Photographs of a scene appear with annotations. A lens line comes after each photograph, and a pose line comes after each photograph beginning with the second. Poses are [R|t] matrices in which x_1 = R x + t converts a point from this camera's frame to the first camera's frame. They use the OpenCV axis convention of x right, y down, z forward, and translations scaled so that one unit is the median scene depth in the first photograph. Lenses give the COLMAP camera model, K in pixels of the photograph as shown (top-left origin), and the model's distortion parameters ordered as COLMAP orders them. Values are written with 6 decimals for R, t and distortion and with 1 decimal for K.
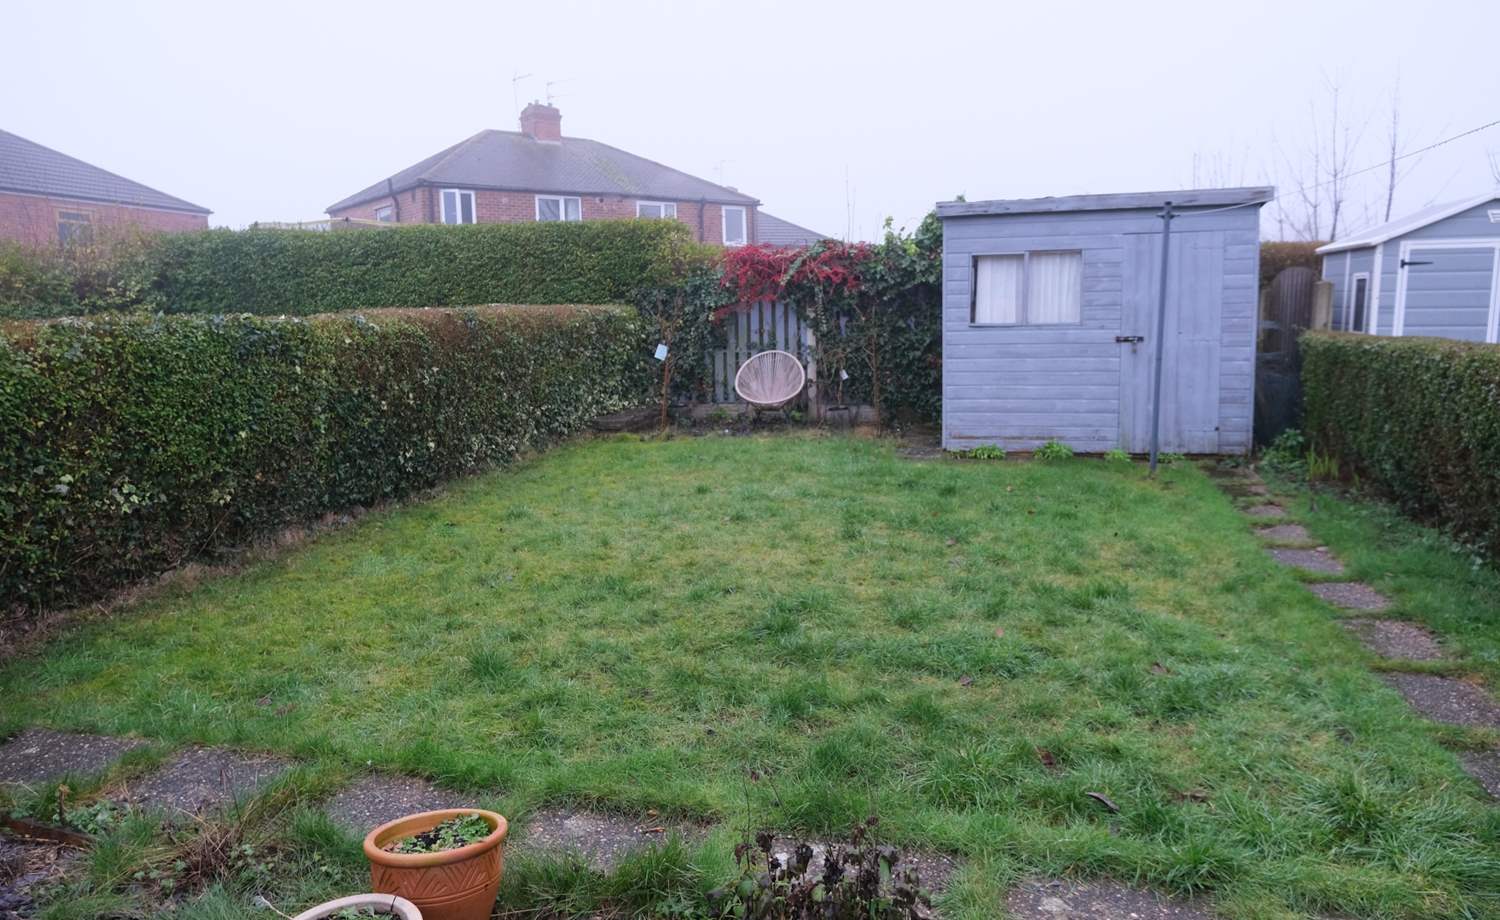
lens RADIAL K [[938.3, 0, 723.9], [0, 938.3, 456.9], [0, 0, 1]] dist [-0.026872, 0.003589]
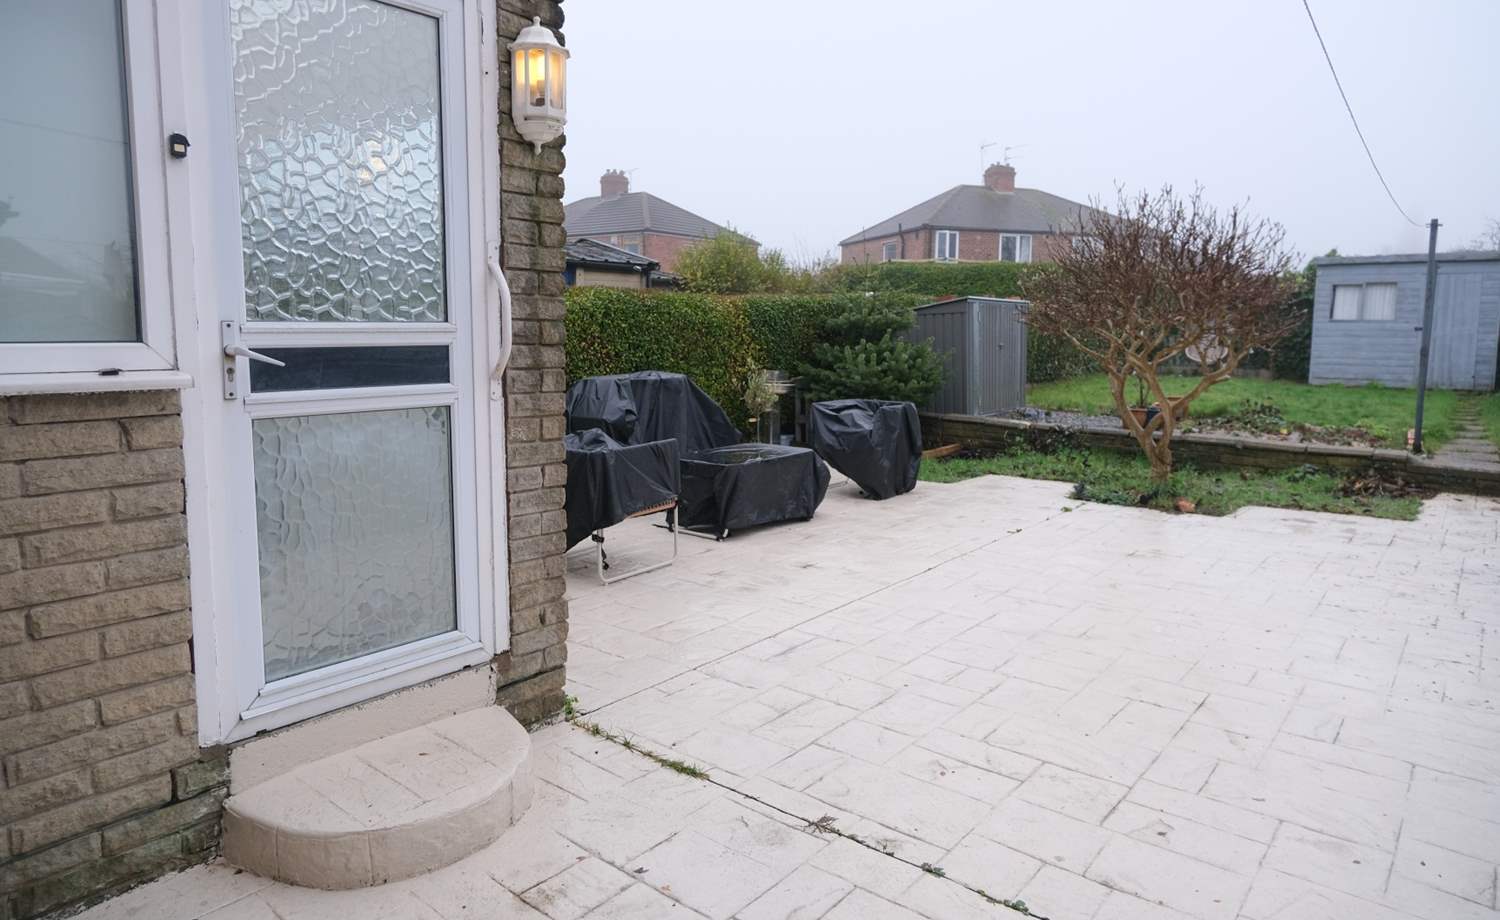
lens RADIAL K [[938.3, 0, 723.9], [0, 938.3, 456.9], [0, 0, 1]] dist [-0.026872, 0.003589]
pose [[0.934195, 0.072689, -0.349278, -0.218289], [-0.078685, 0.996895, -0.002988, 0.247328], [0.347976, 0.030275, 0.937014, -1.234930]]
